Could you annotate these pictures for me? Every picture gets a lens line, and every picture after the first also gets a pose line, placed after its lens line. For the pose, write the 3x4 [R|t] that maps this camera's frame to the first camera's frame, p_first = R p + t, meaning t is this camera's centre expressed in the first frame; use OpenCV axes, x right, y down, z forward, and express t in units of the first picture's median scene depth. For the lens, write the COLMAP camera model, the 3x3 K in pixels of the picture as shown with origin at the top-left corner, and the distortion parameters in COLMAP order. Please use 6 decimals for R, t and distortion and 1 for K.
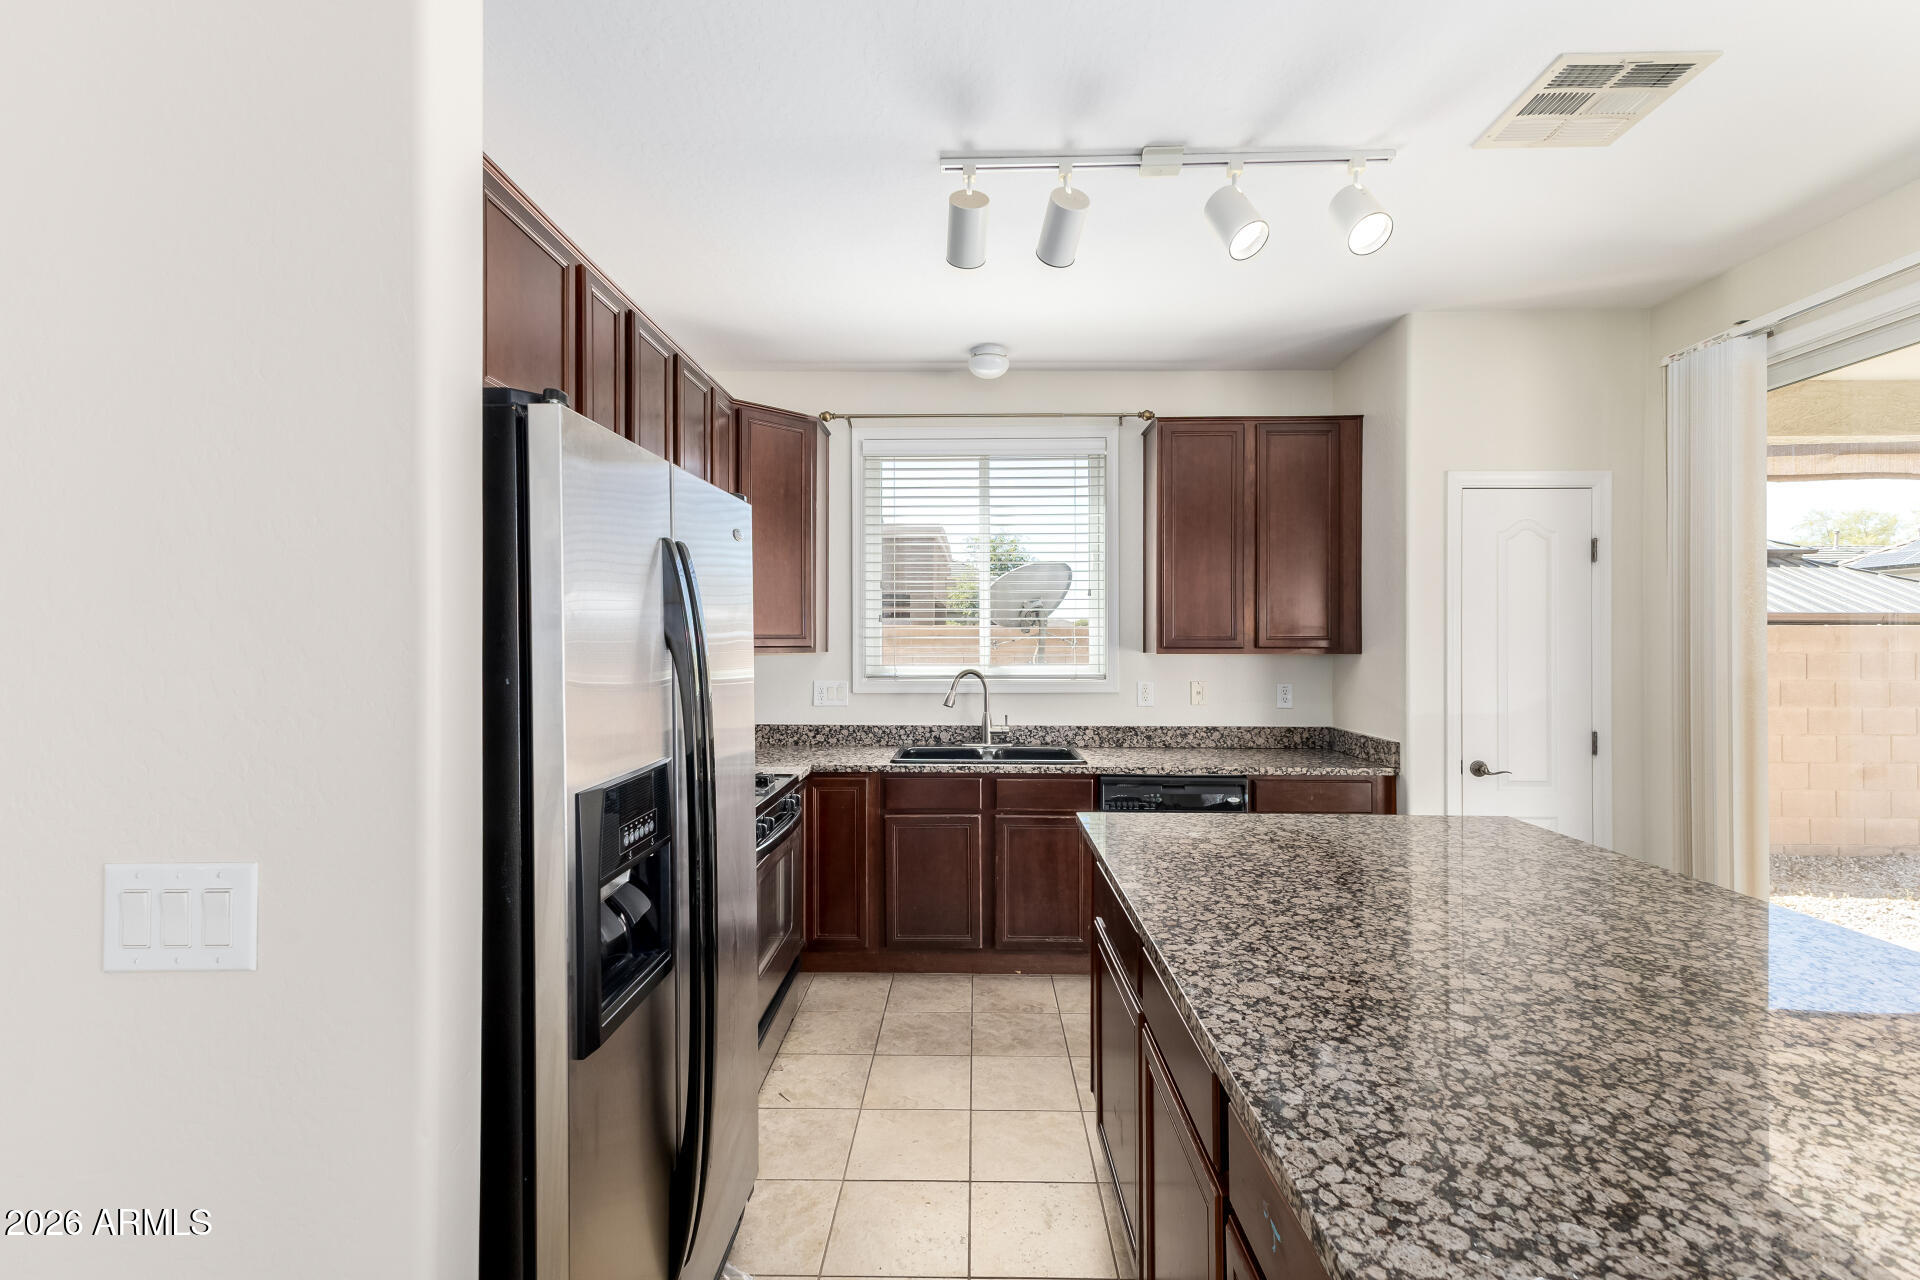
lens RADIAL K [[852.8, 0, 952.1], [0, 852.8, 637.8], [0, 0, 1]] dist [0.016667, -0.000336]
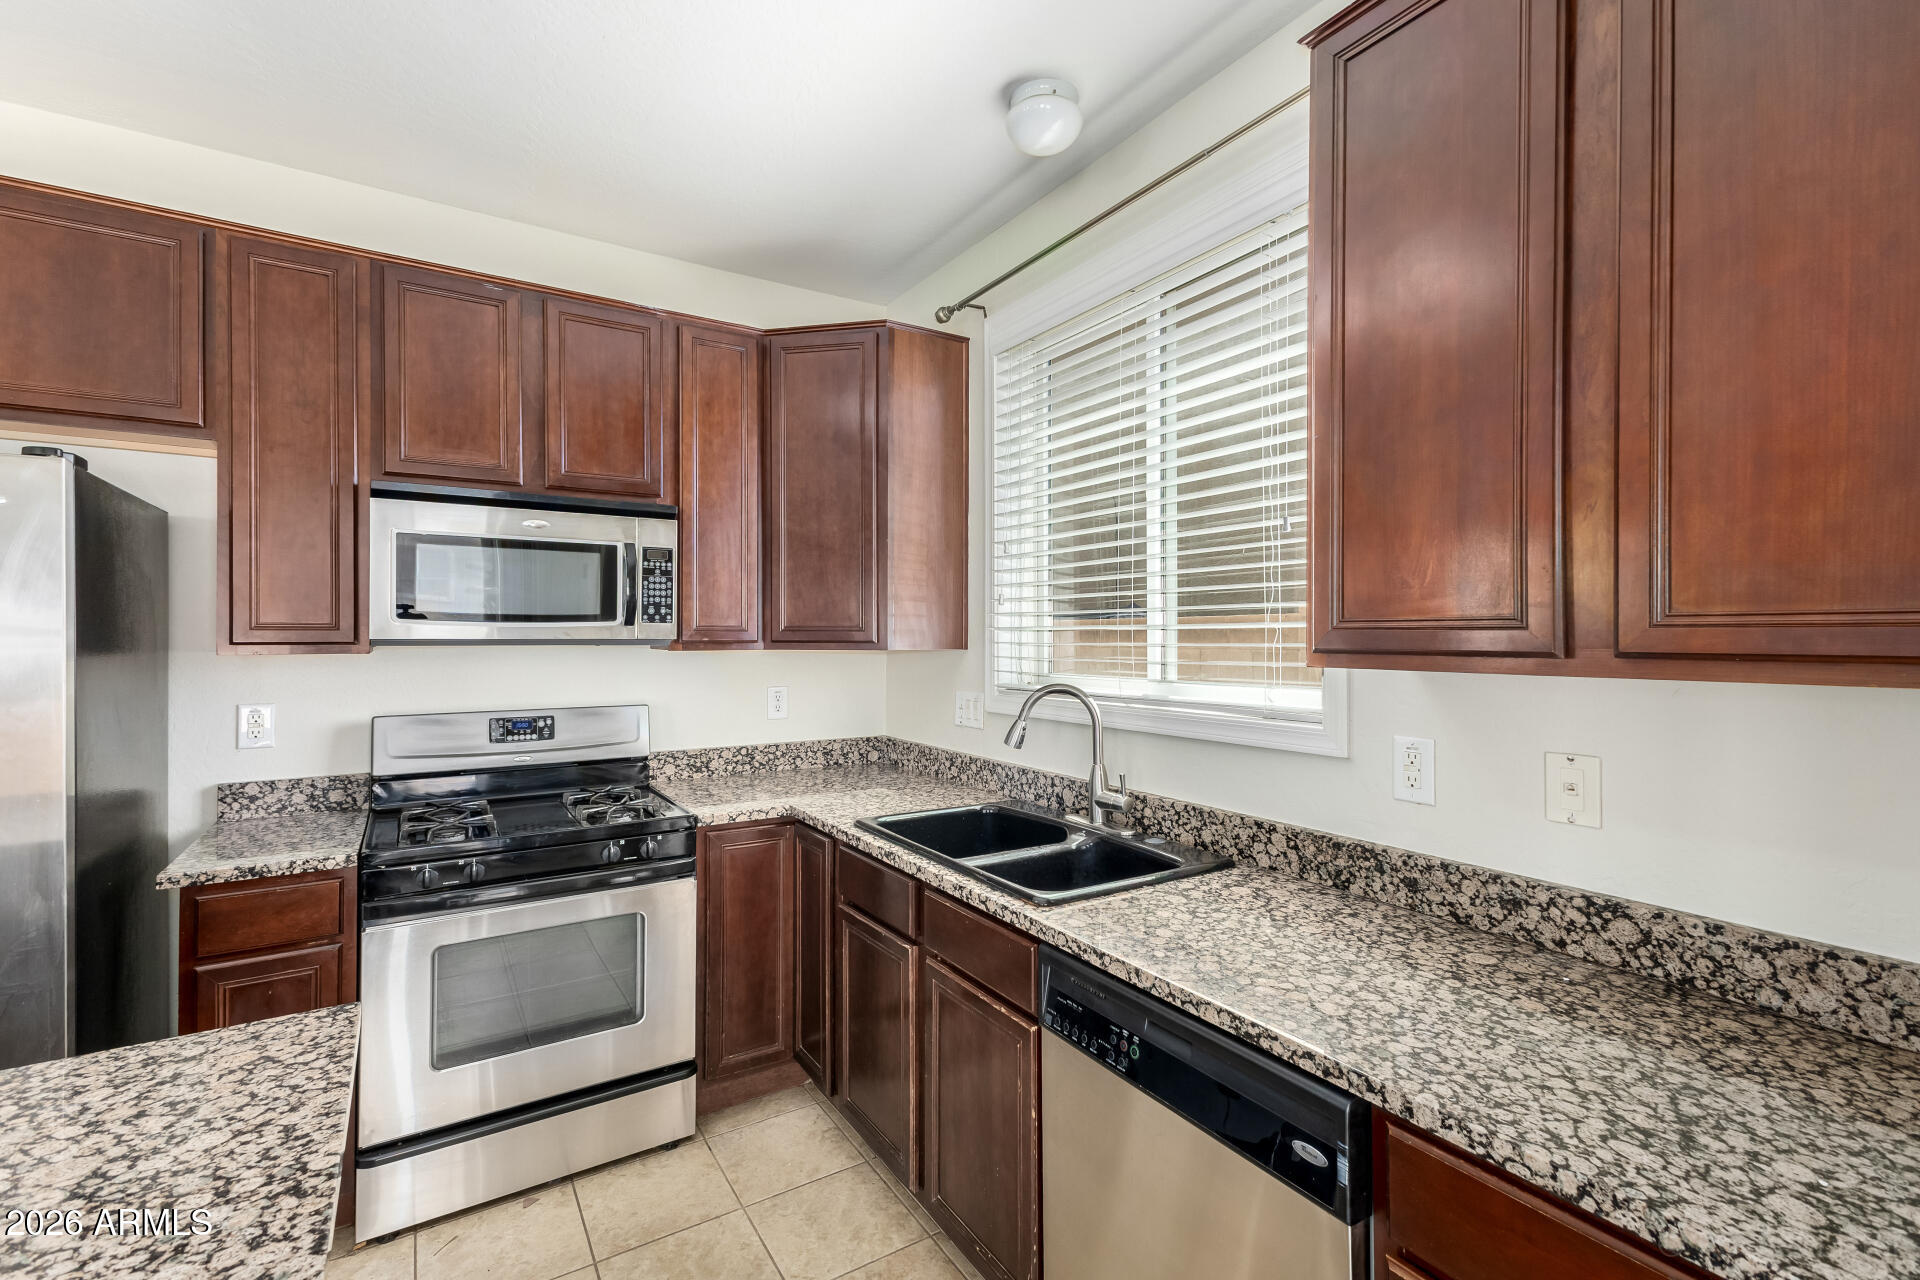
lens RADIAL K [[847.7, 0, 959.0], [0, 847.7, 631.1], [0, 0, 1]] dist [0.015521, -0.000502]
pose [[0.549360, -0.004708, -0.835573, 0.471061], [0.002514, 0.999989, -0.003981, 0.004321], [0.835582, 0.000086, 0.549366, 0.664364]]
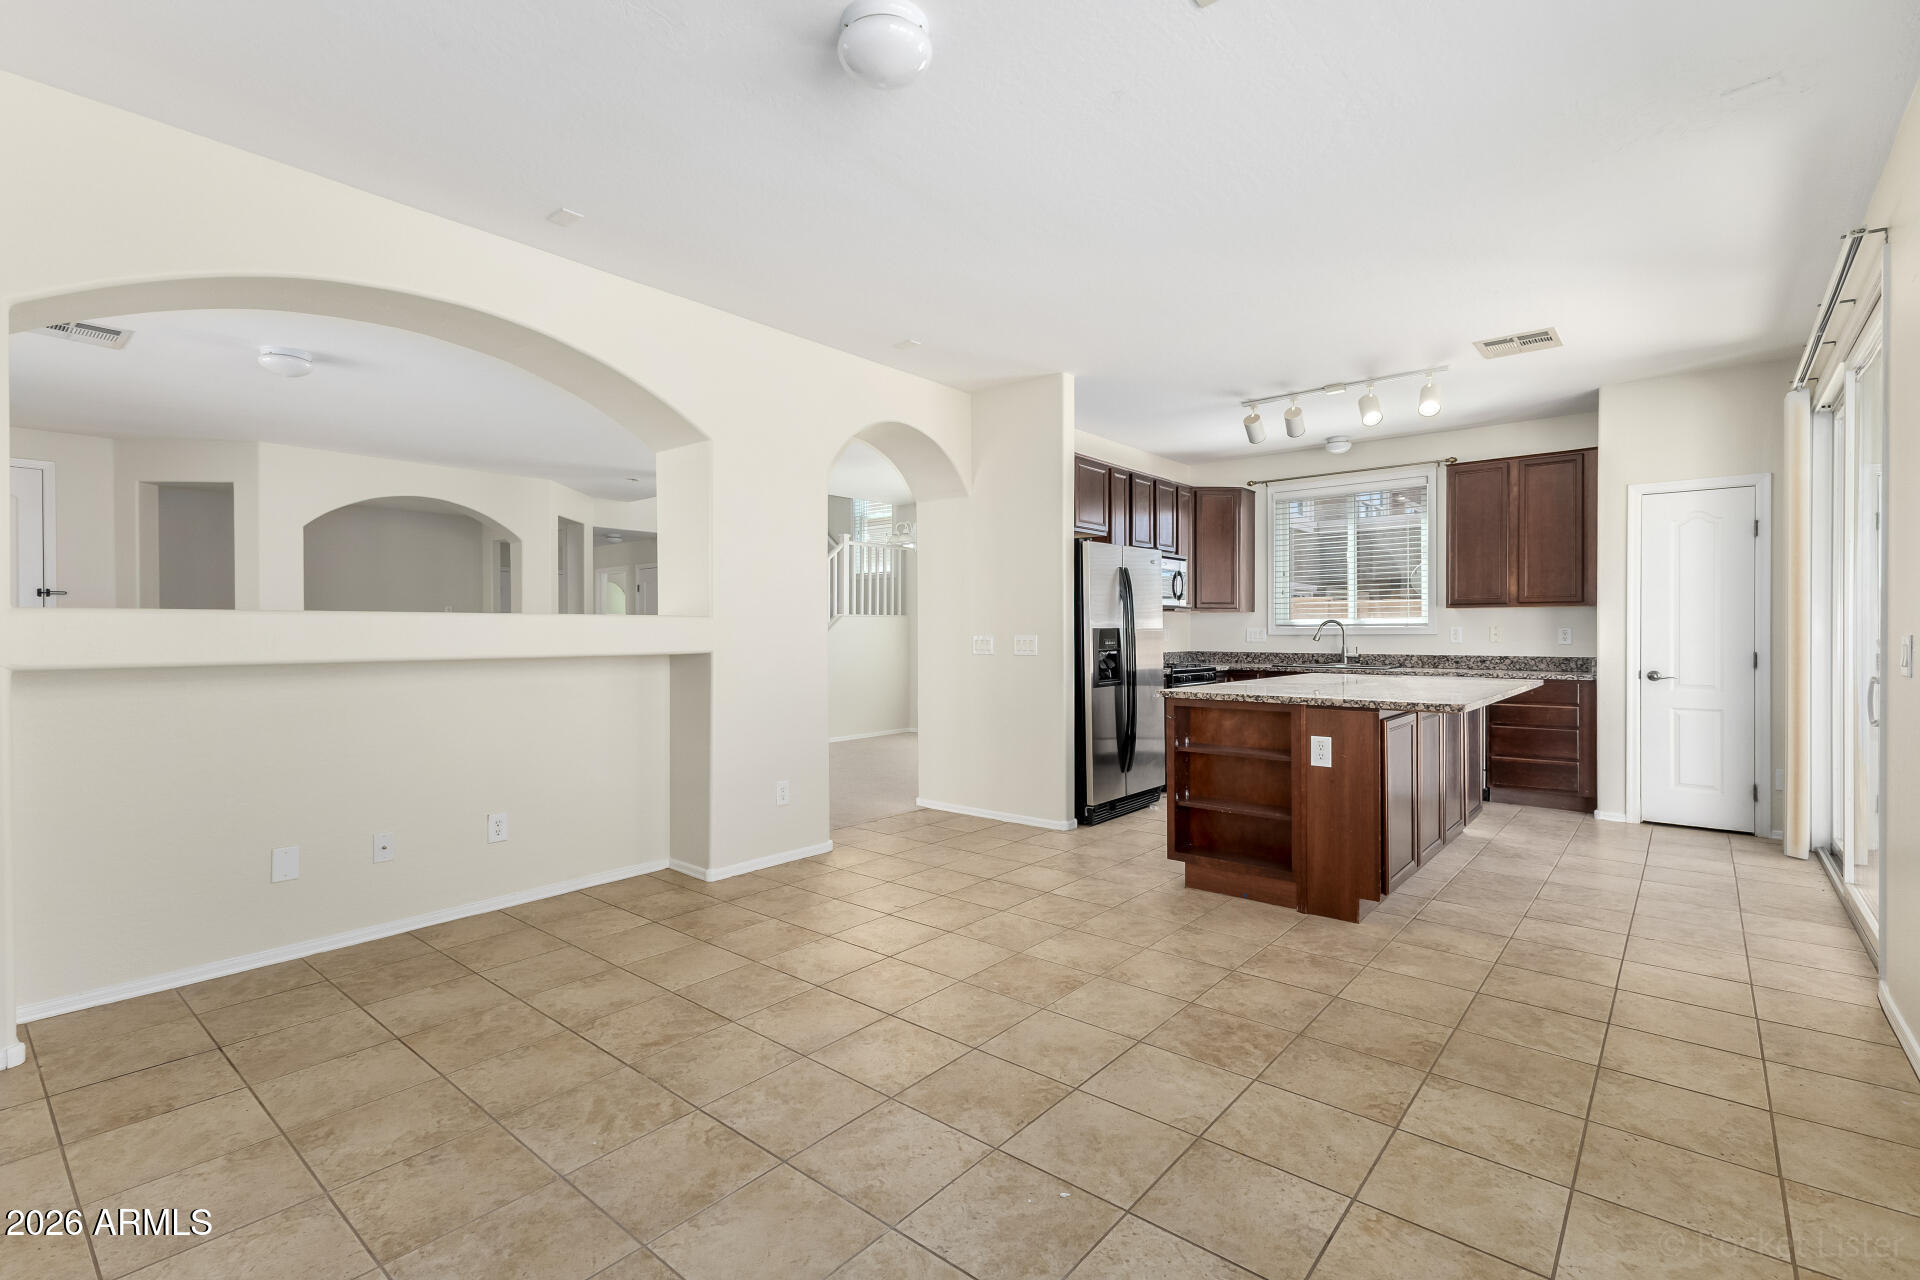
lens RADIAL K [[852.8, 0, 952.1], [0, 852.8, 637.8], [0, 0, 1]] dist [0.016667, -0.000336]
pose [[0.775451, 0.000565, -0.631408, 0.545205], [0.004131, 0.999974, 0.005968, 0.061855], [0.631395, -0.007237, 0.775428, -0.881307]]
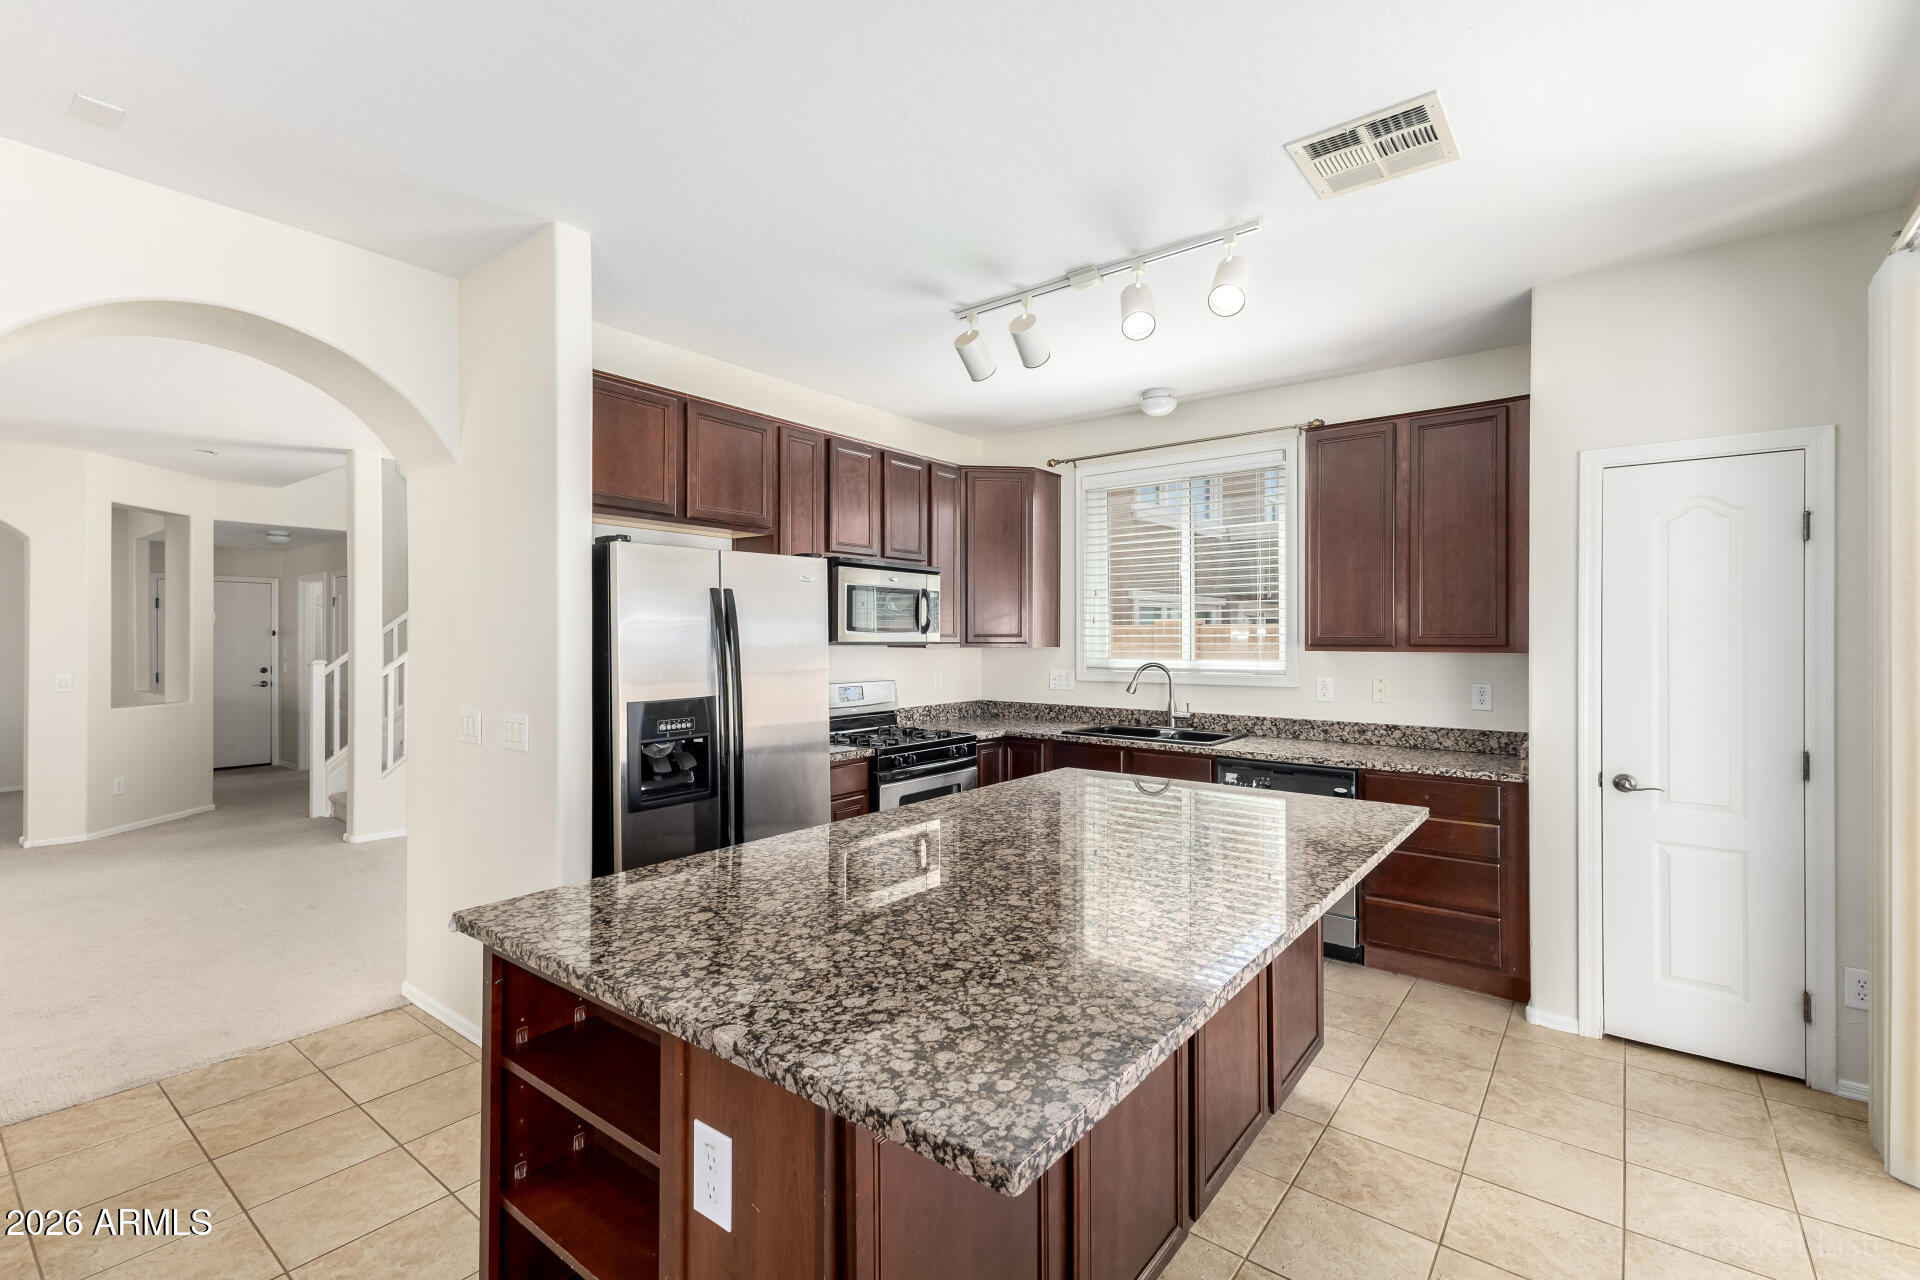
lens RADIAL K [[839.4, 0, 954.5], [0, 839.4, 638.3], [0, 0, 1]] dist [0.016442, -0.000278]
pose [[0.799086, 0.000252, -0.601216, 0.522045], [0.001356, 0.999997, 0.002222, 0.000134], [0.601215, -0.002591, 0.799083, -0.100872]]
